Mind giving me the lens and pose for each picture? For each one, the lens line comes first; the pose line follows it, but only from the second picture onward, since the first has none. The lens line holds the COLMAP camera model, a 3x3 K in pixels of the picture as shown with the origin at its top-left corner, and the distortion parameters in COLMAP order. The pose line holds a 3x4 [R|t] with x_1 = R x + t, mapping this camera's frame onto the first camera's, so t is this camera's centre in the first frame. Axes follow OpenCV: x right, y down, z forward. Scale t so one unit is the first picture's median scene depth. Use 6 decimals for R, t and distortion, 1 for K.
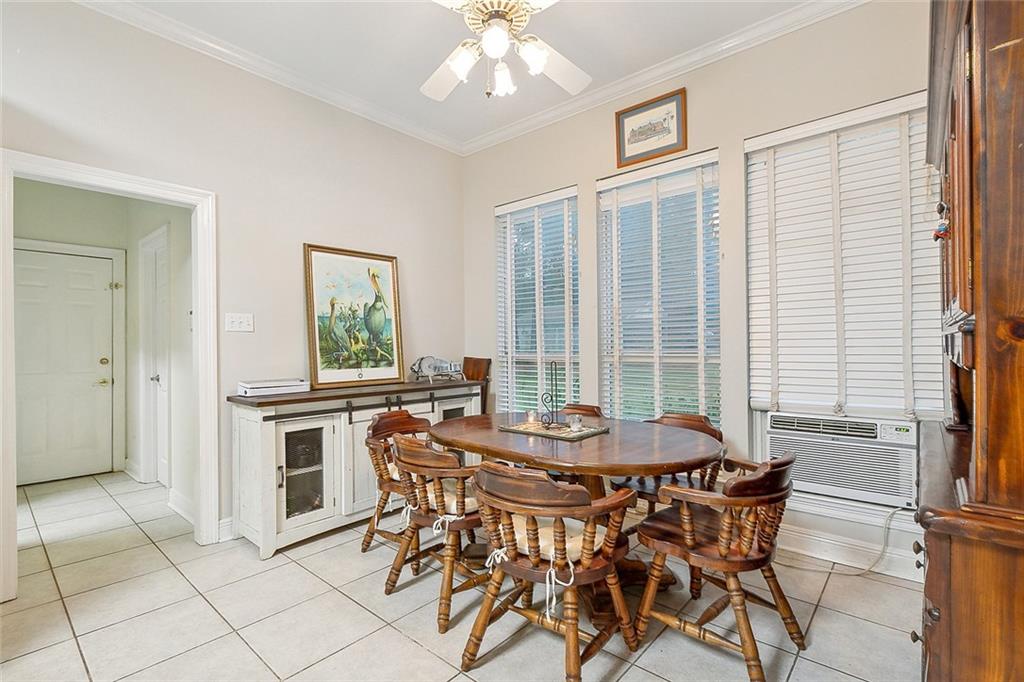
lens RADIAL K [[465.0, 0, 515.0], [0, 465.0, 344.5], [0, 0, 1]] dist [-0.001511, 0.000254]
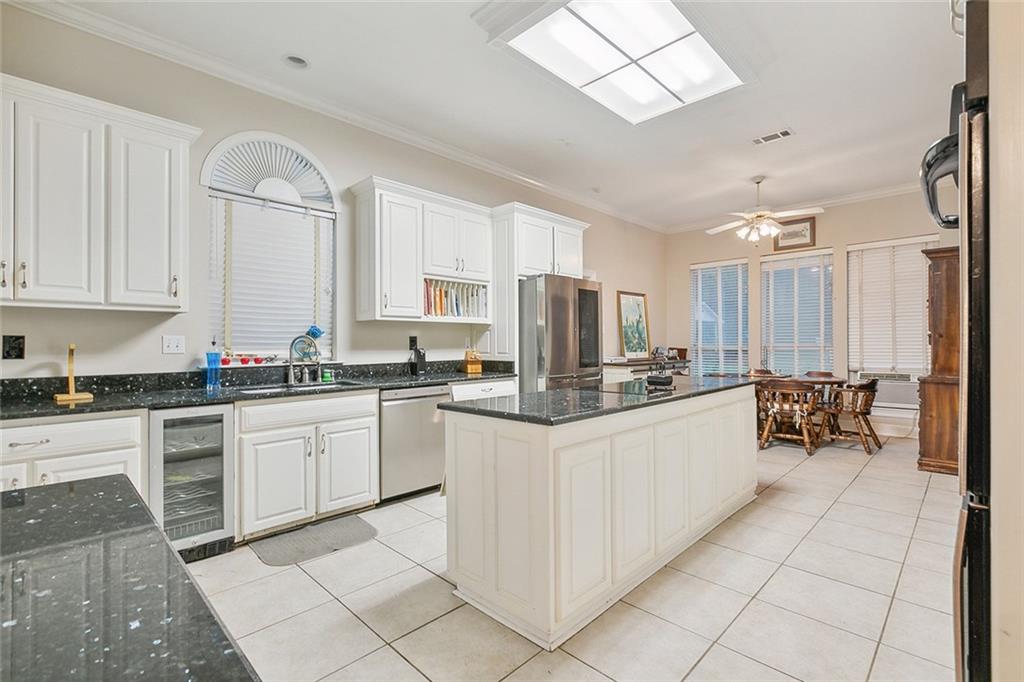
lens RADIAL K [[465.0, 0, 507.5], [0, 465.0, 345.7], [0, 0, 1]] dist [-0.001511, 0.000254]
pose [[0.997860, 0.004822, -0.065207, -0.803717], [-0.004646, 0.999985, 0.002853, 0.022233], [0.065220, -0.002544, 0.997868, -1.077664]]
